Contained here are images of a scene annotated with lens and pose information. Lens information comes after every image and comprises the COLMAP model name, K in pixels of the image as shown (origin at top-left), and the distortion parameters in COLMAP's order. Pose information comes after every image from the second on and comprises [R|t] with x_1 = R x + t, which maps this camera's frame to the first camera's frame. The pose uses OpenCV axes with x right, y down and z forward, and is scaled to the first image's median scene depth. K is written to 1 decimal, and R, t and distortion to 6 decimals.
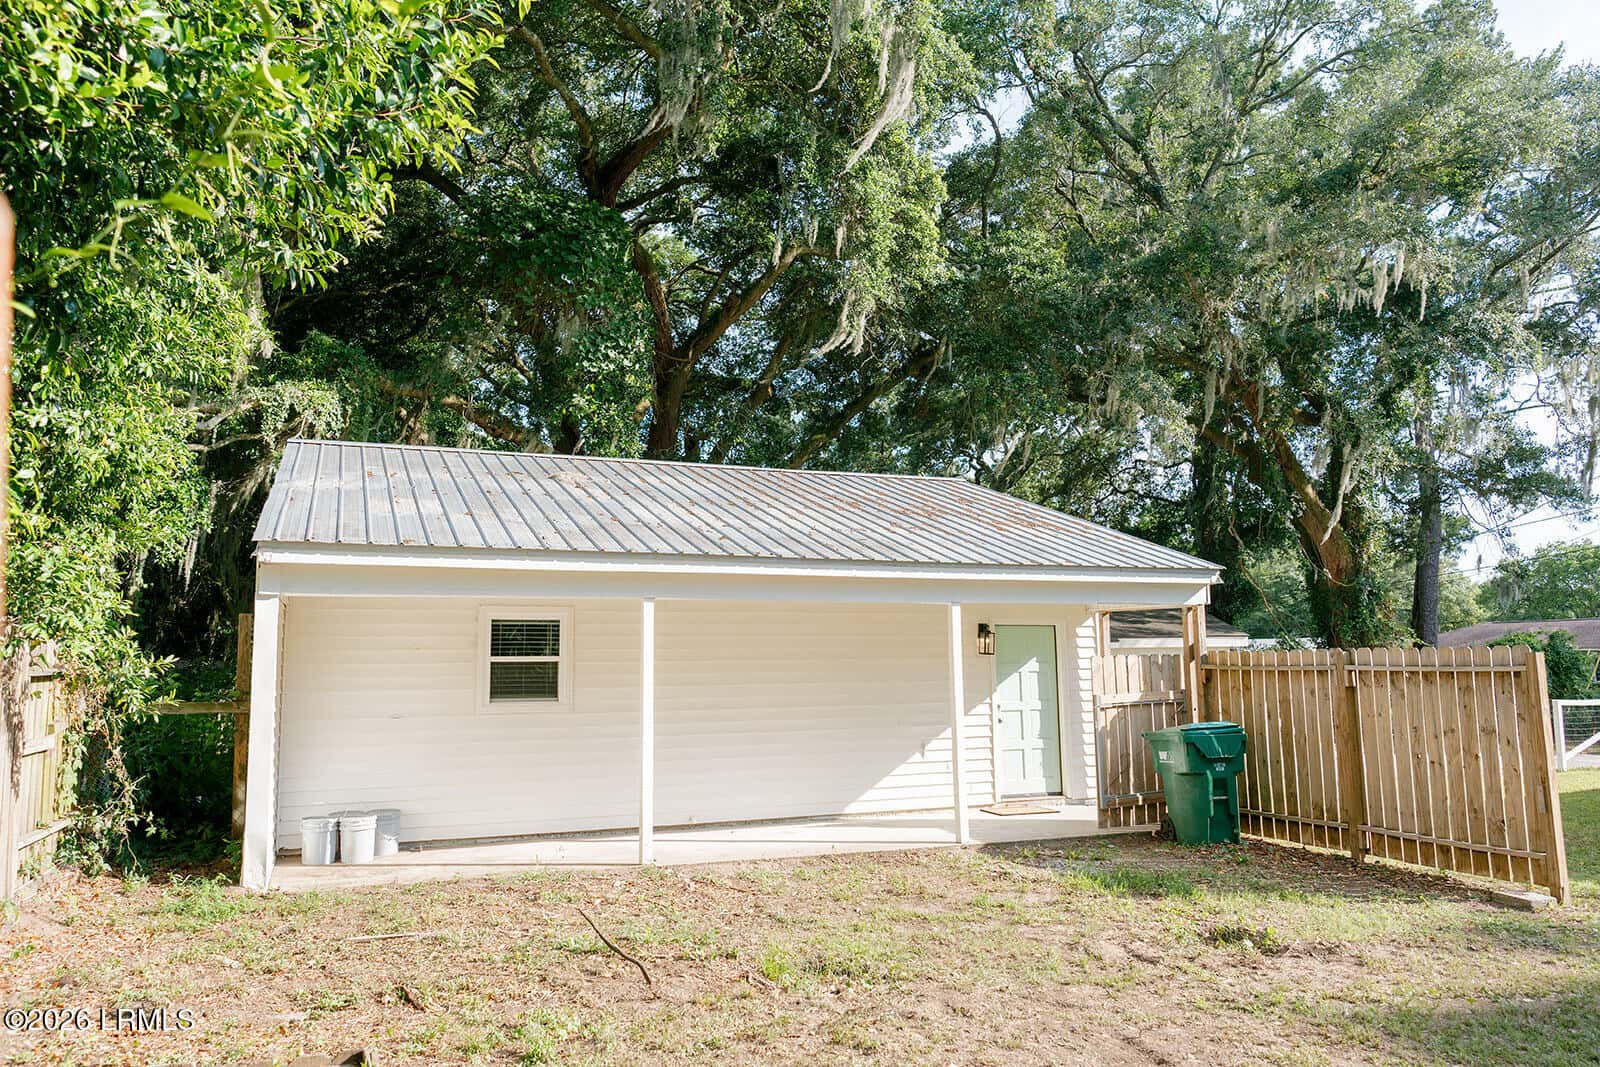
lens RADIAL K [[1113.8, 0, 723.3], [0, 1113.8, 525.9], [0, 0, 1]] dist [-0.006221, 0.003582]
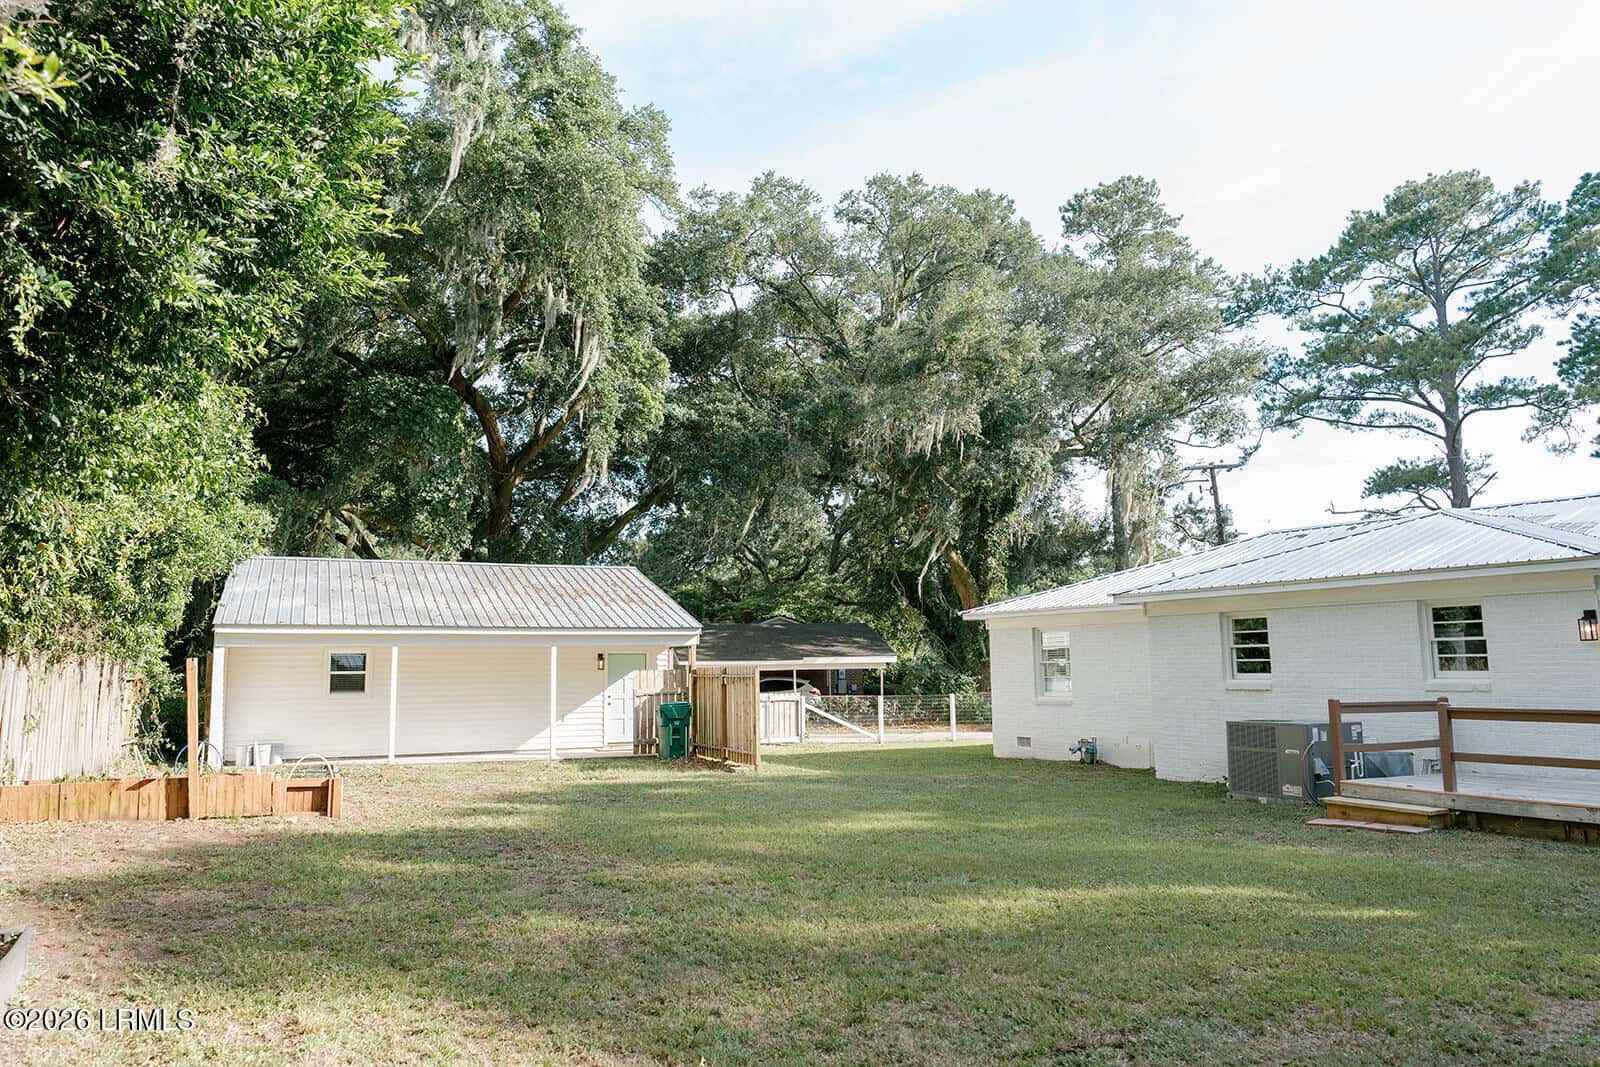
lens RADIAL K [[1113.8, 0, 750.0], [0, 1113.8, 529.8], [0, 0, 1]] dist [-0.006221, 0.003582]
pose [[0.999099, 0.001126, 0.042424, 0.480379], [-0.000821, 0.999974, -0.007223, -0.131715], [-0.042431, 0.007182, 0.999074, -1.098295]]
